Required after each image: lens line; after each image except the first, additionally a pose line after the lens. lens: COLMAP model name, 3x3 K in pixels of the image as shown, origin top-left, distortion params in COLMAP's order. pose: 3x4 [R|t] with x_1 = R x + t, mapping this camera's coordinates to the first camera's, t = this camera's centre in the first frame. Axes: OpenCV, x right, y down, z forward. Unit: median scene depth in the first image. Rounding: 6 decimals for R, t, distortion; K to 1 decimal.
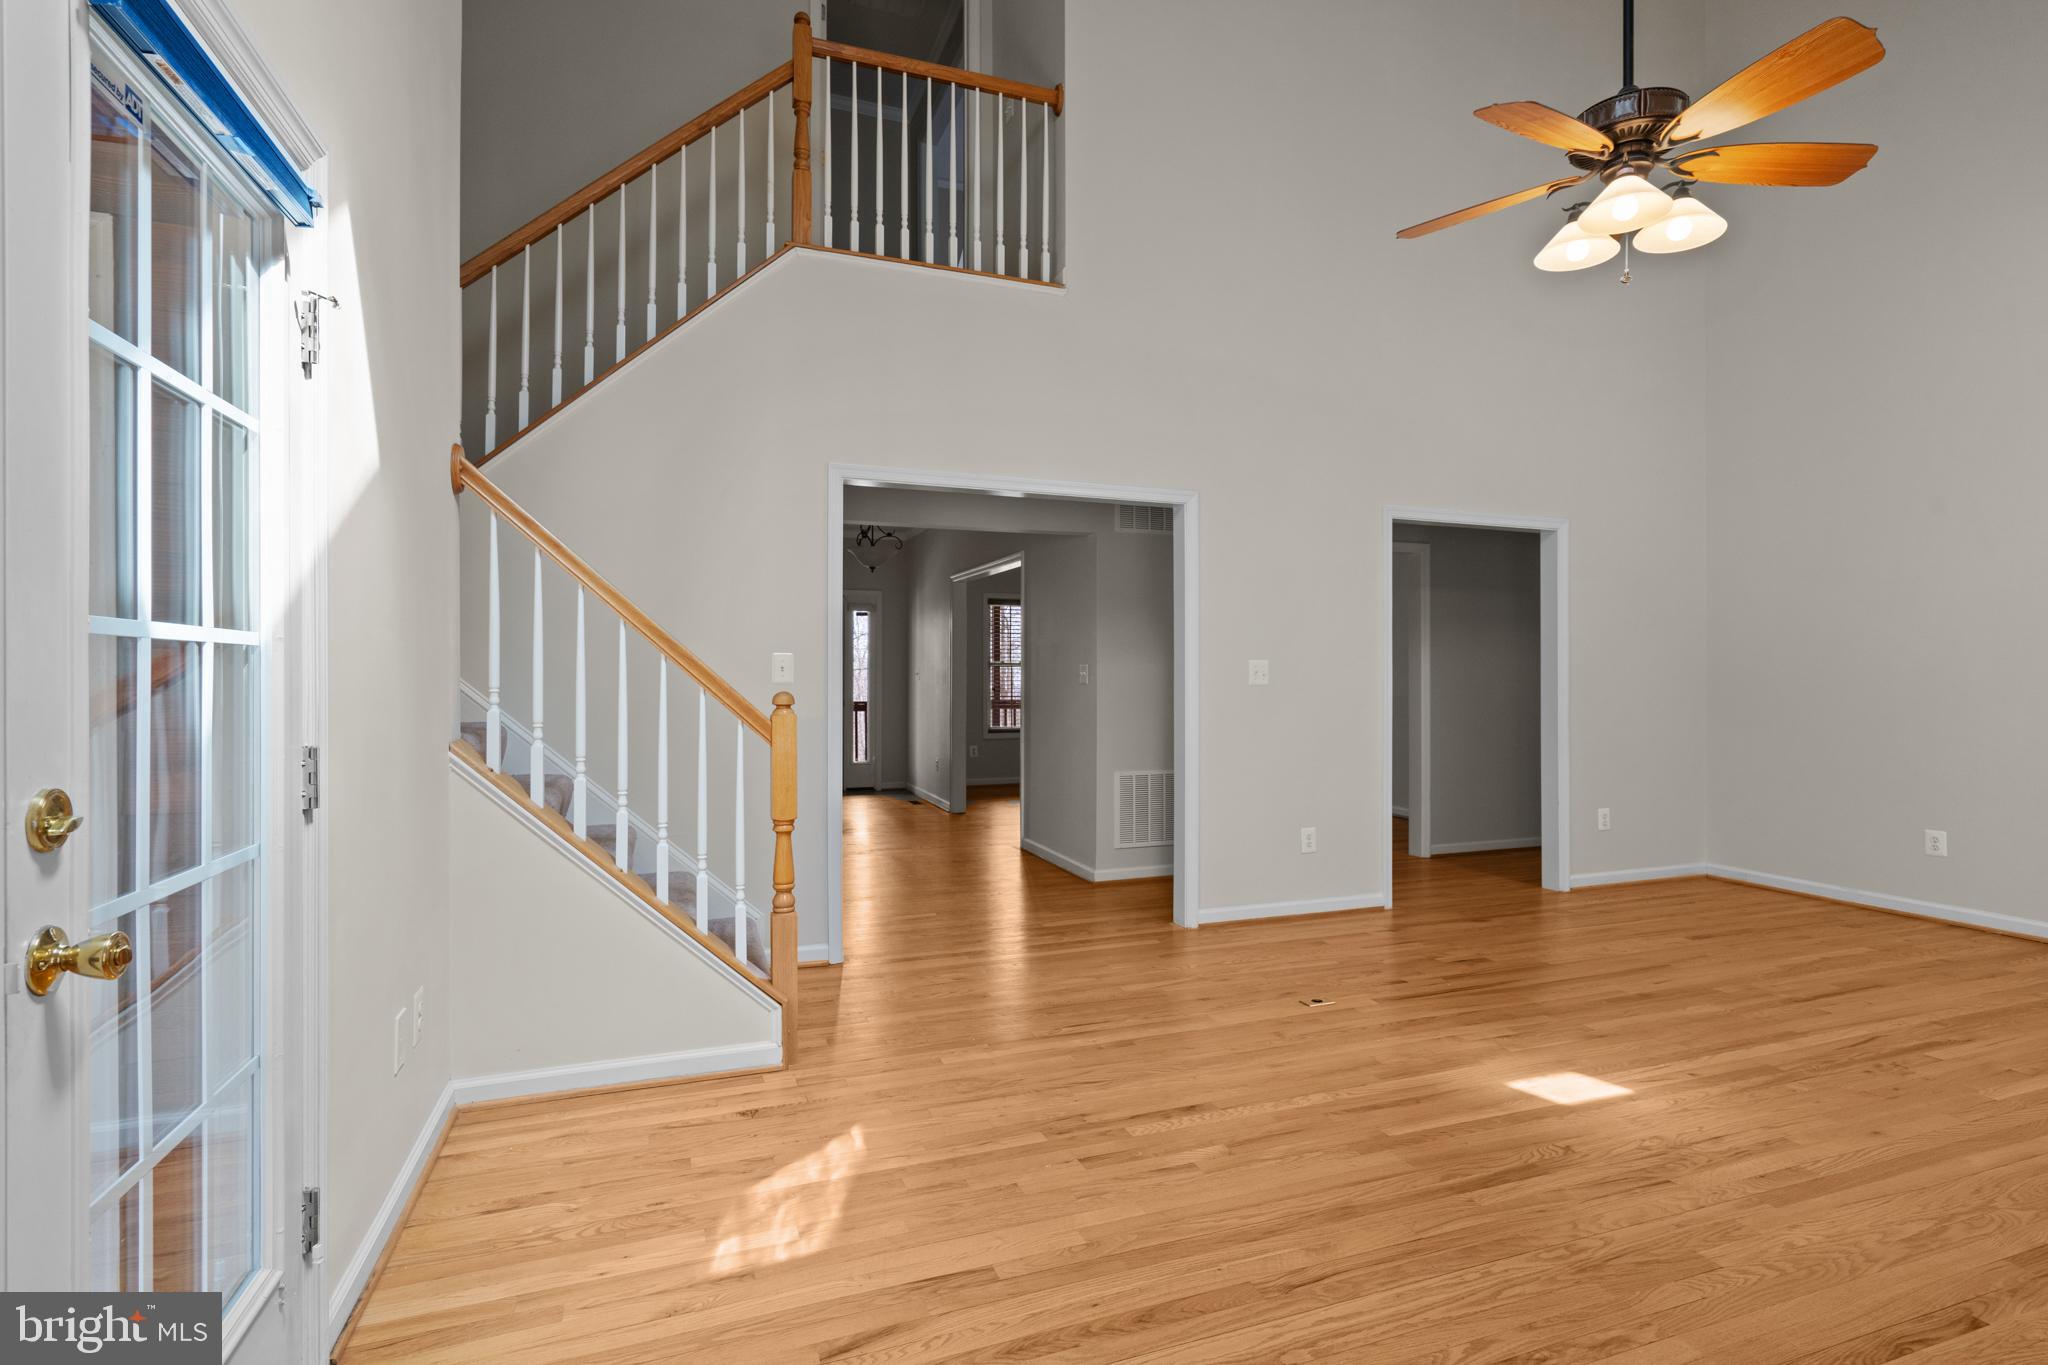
lens RADIAL K [[979.6, 0, 1024.7], [0, 979.6, 676.8], [0, 0, 1]] dist [-0.001004, 0.001507]
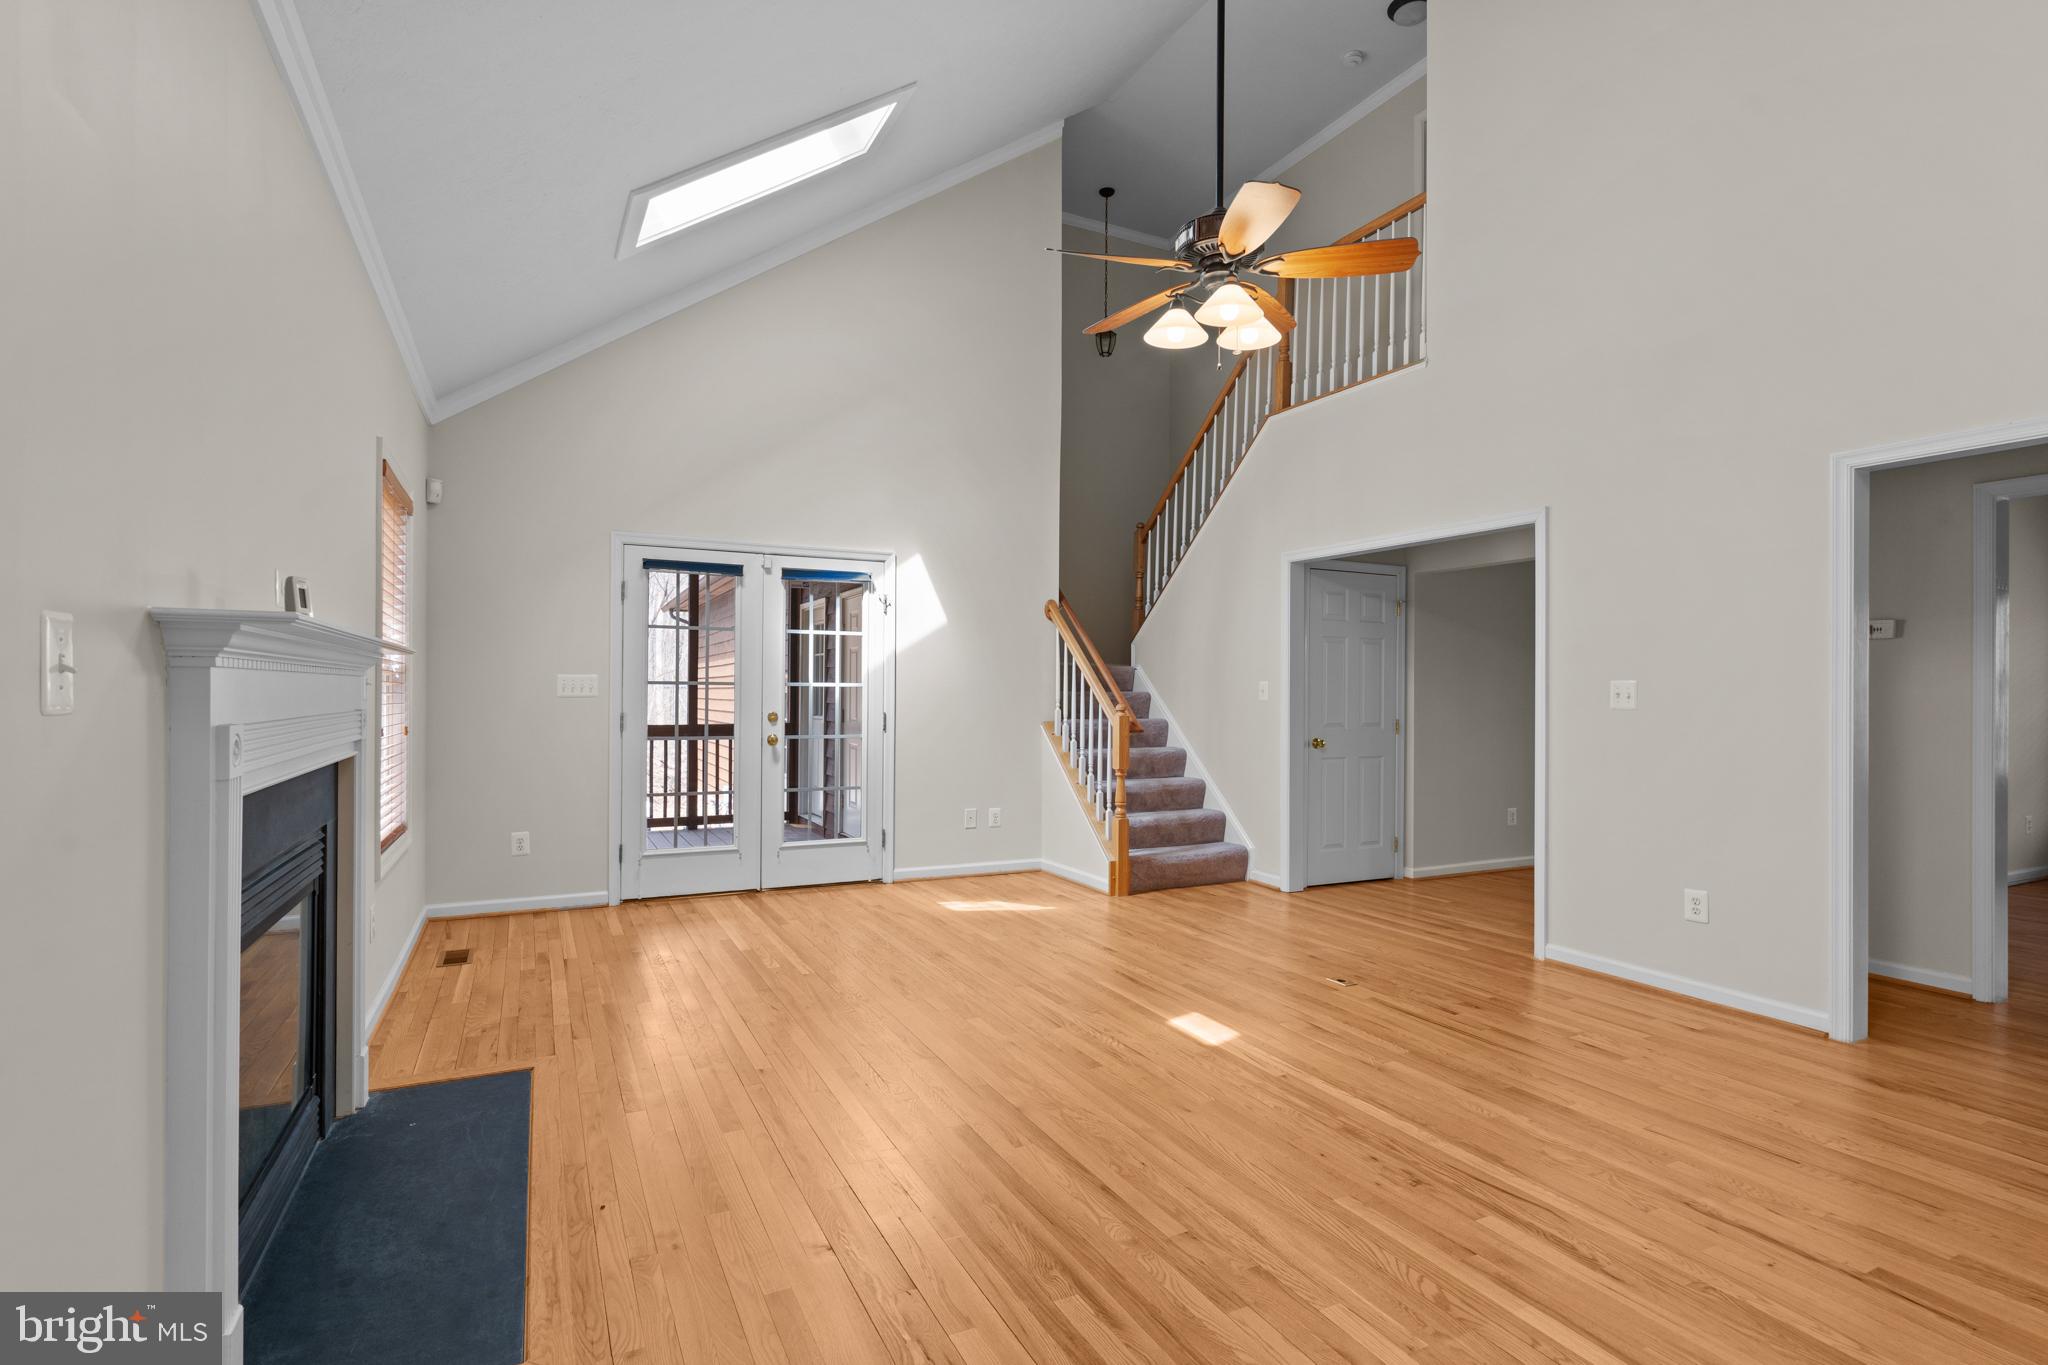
lens RADIAL K [[979.6, 0, 1007.3], [0, 979.6, 689.2], [0, 0, 1]] dist [-0.001004, 0.001507]
pose [[0.101821, -0.004641, -0.994792, 1.511383], [-0.006782, 0.999963, -0.005359, -0.002024], [0.994780, 0.007292, 0.101786, 0.528554]]
